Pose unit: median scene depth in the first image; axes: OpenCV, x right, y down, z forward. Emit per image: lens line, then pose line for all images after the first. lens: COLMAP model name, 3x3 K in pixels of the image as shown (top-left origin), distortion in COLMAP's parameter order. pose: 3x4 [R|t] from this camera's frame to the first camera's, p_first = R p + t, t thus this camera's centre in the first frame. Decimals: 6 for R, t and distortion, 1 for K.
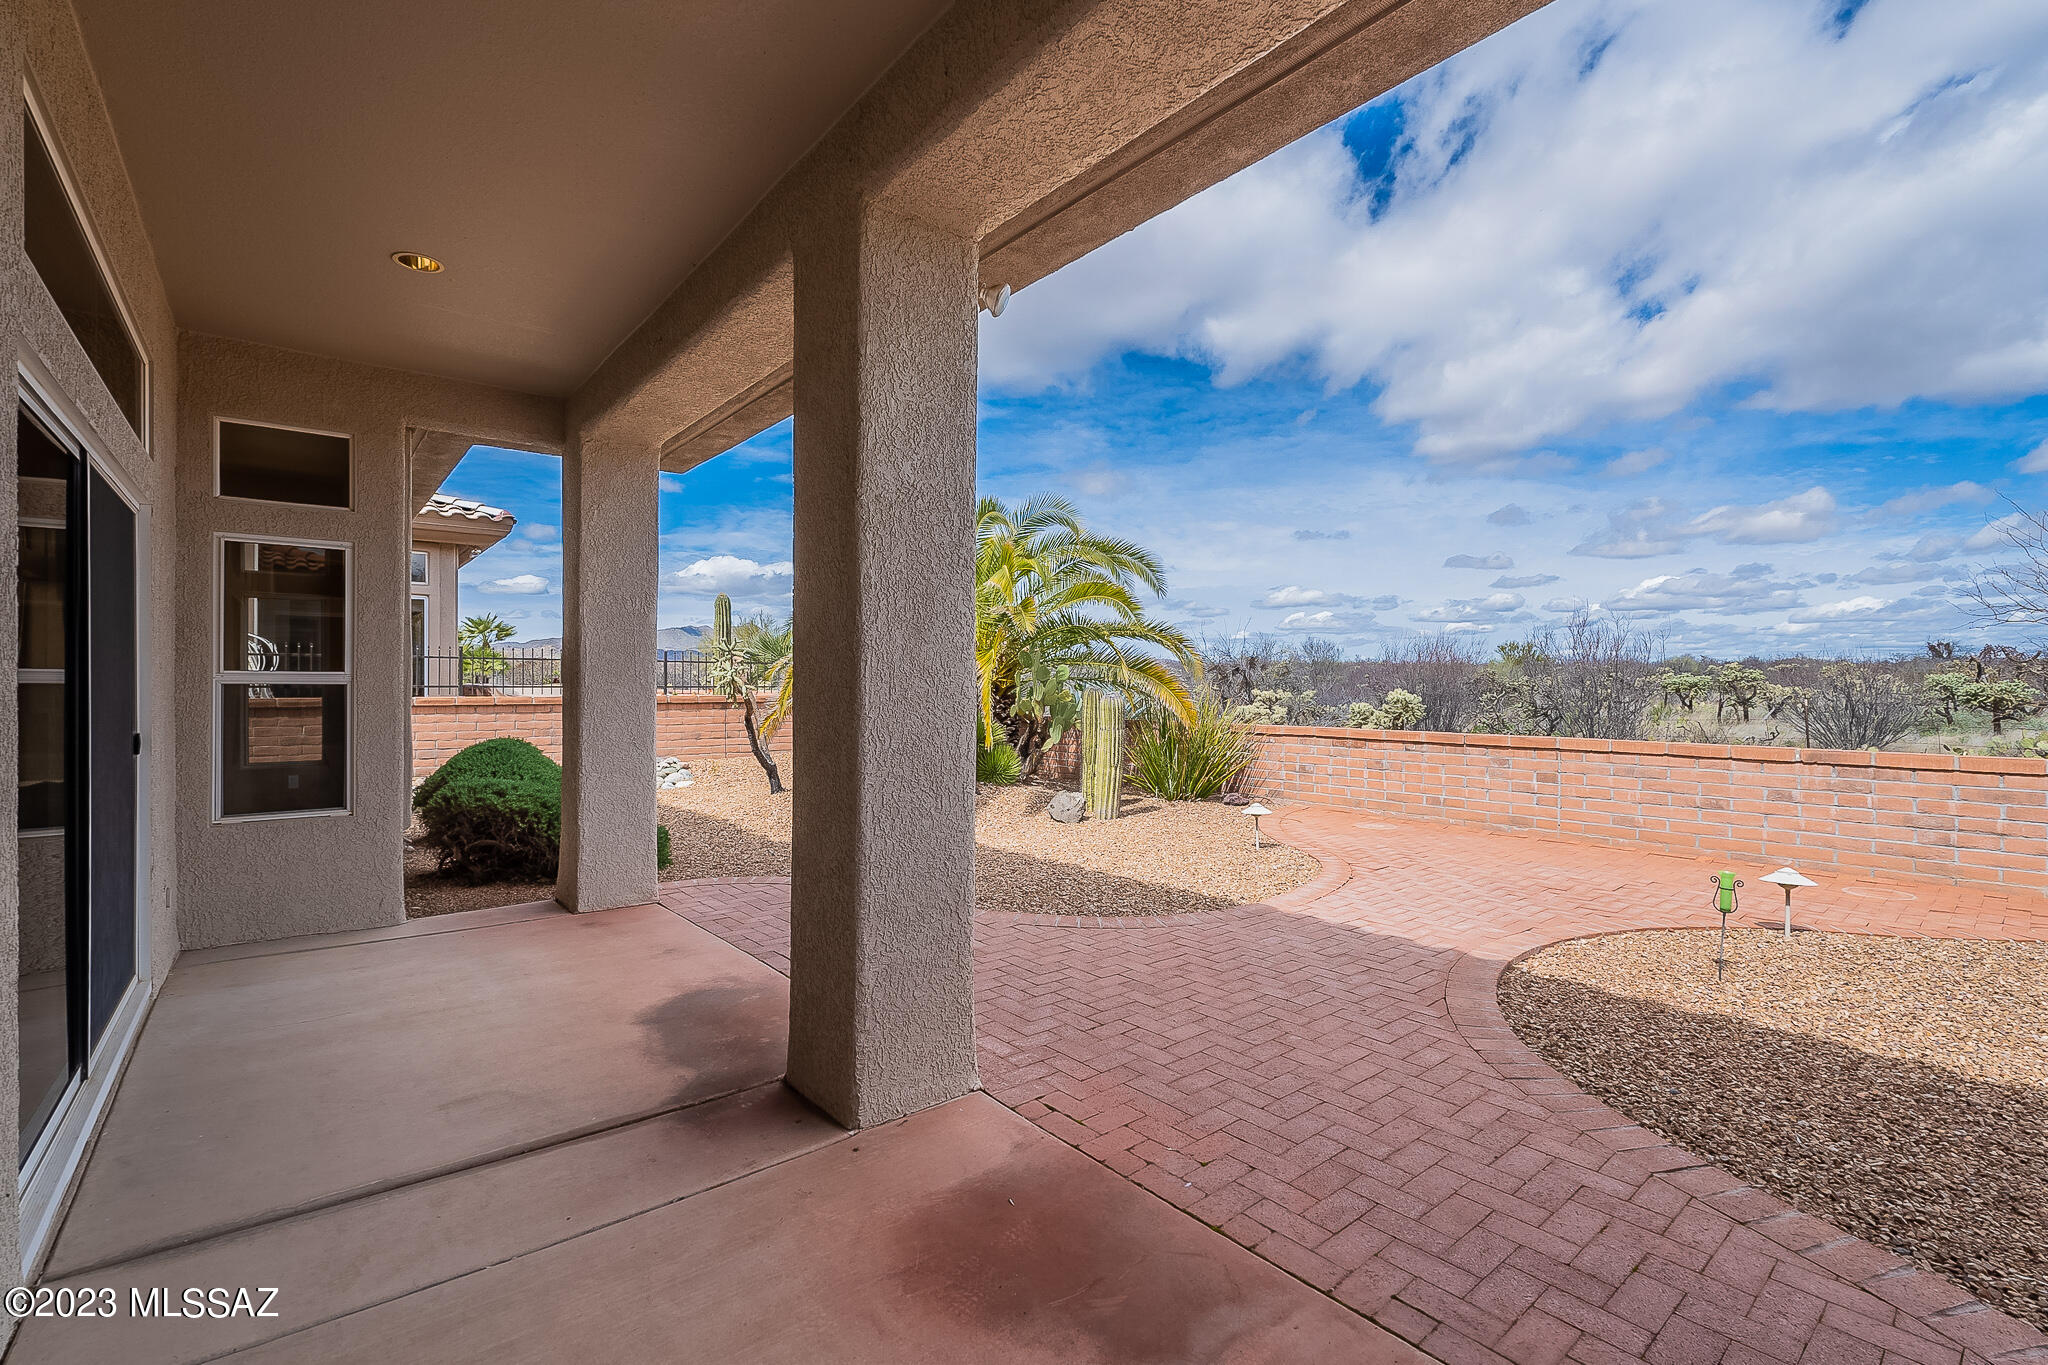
lens RADIAL K [[894.9, 0, 1021.4], [0, 894.9, 684.9], [0, 0, 1]] dist [-0.003007, -0.000215]
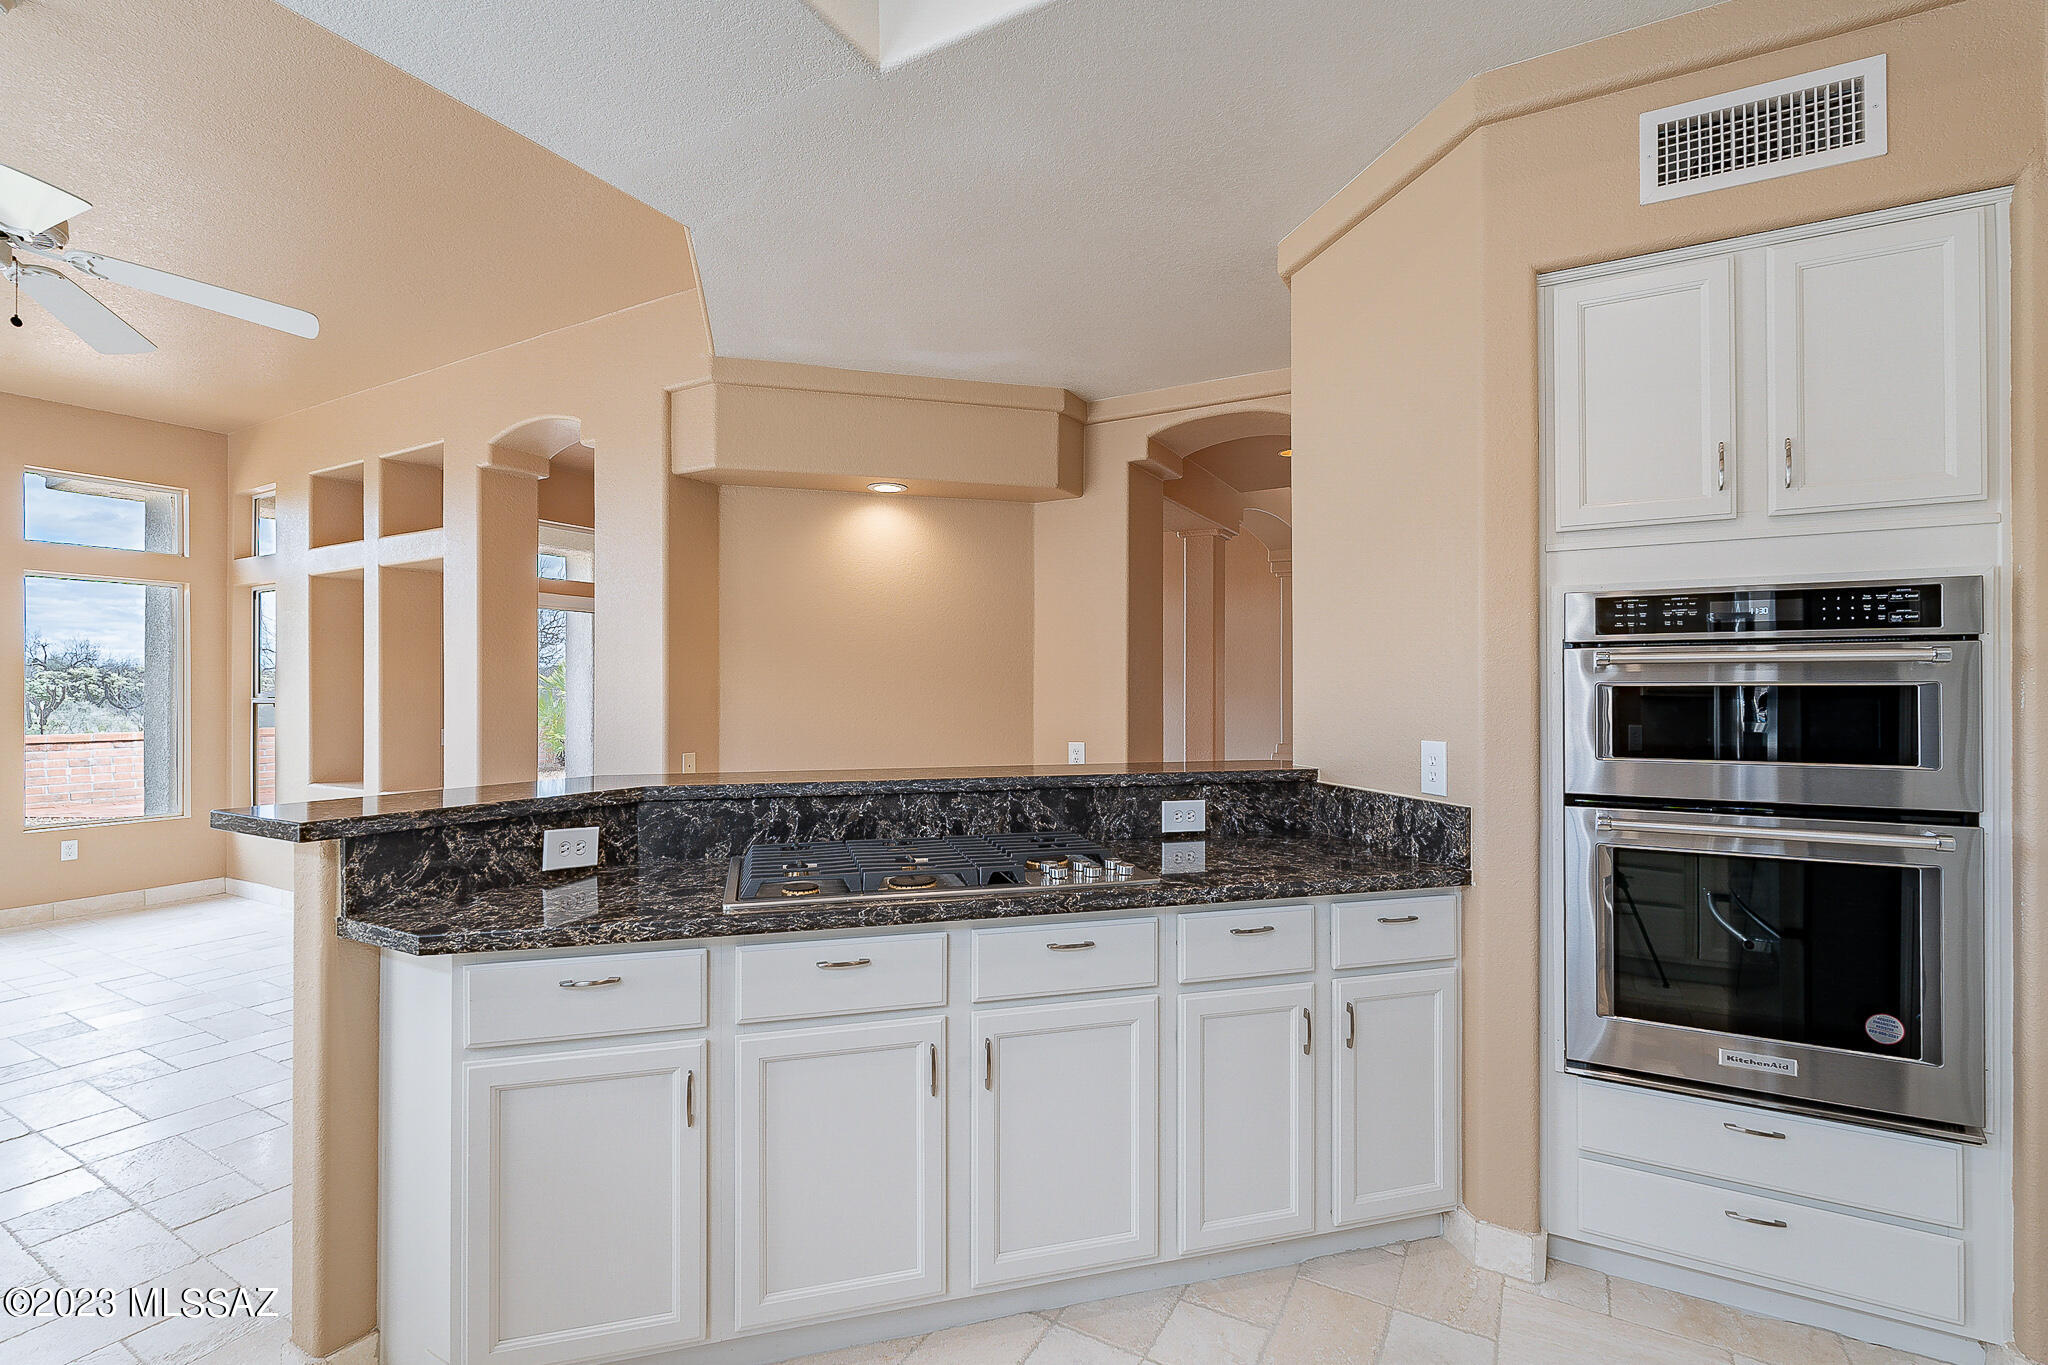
lens RADIAL K [[894.9, 0, 1032.8], [0, 894.9, 687.7], [0, 0, 1]] dist [-0.003007, -0.000215]
pose [[-0.375672, -0.000823, 0.926752, -1.974678], [-0.000204, 1.000000, 0.000806, -0.021514], [-0.926753, 0.000114, -0.375672, 0.406517]]
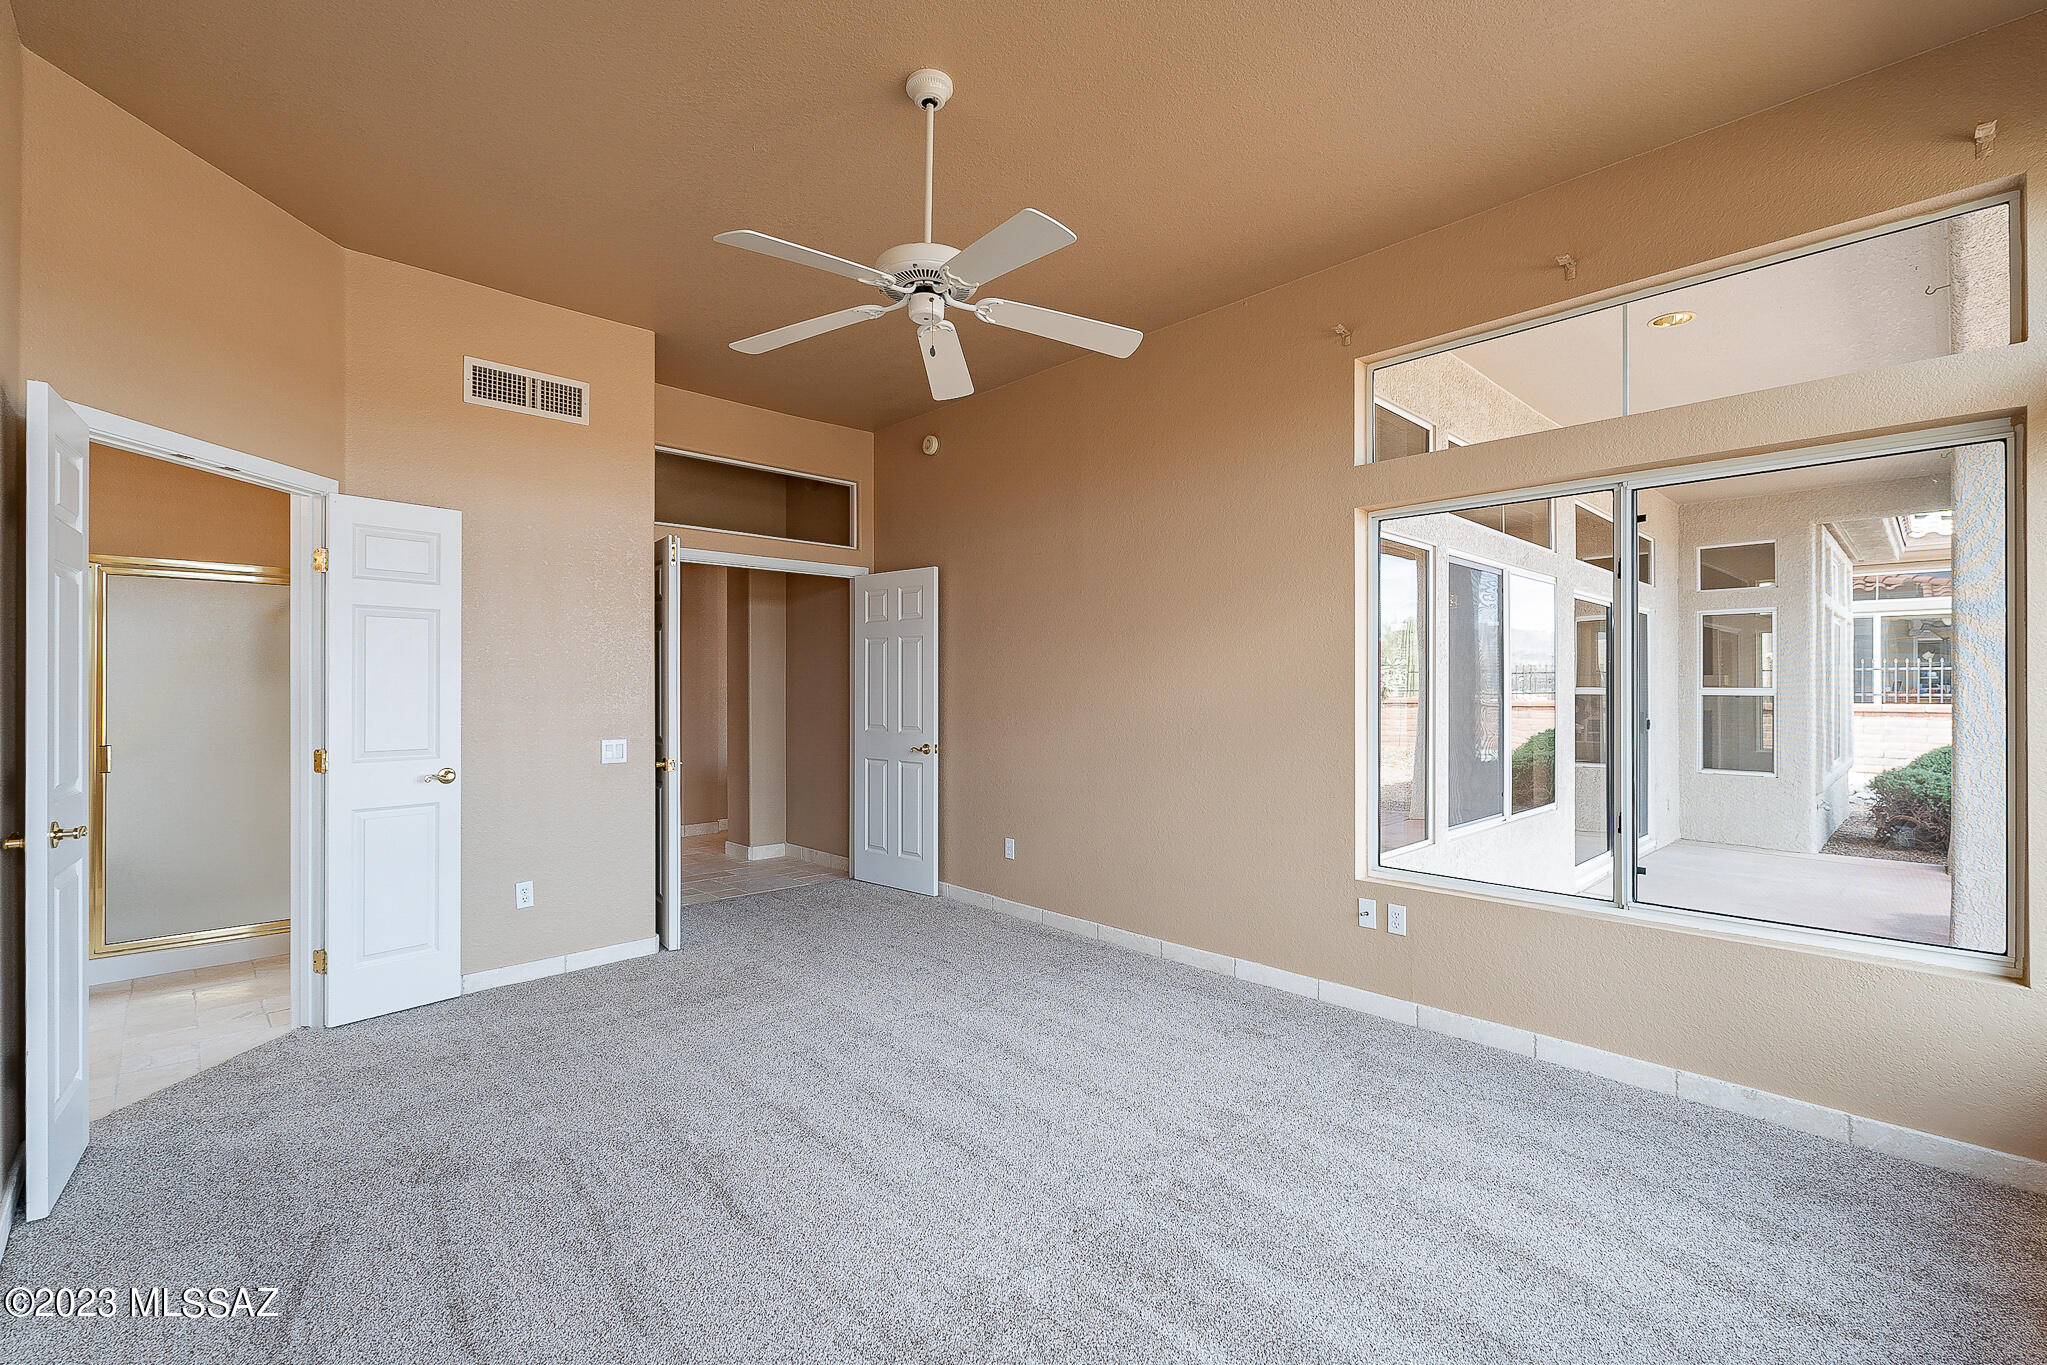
lens RADIAL K [[894.5, 0, 1027.4], [0, 894.5, 677.0], [0, 0, 1]] dist [-0.003007, -0.000215]
pose [[0.078779, -0.012956, -0.996808, 0.648389], [0.000192, 0.999916, -0.012981, -0.010865], [0.996892, 0.000831, 0.078775, -0.401680]]
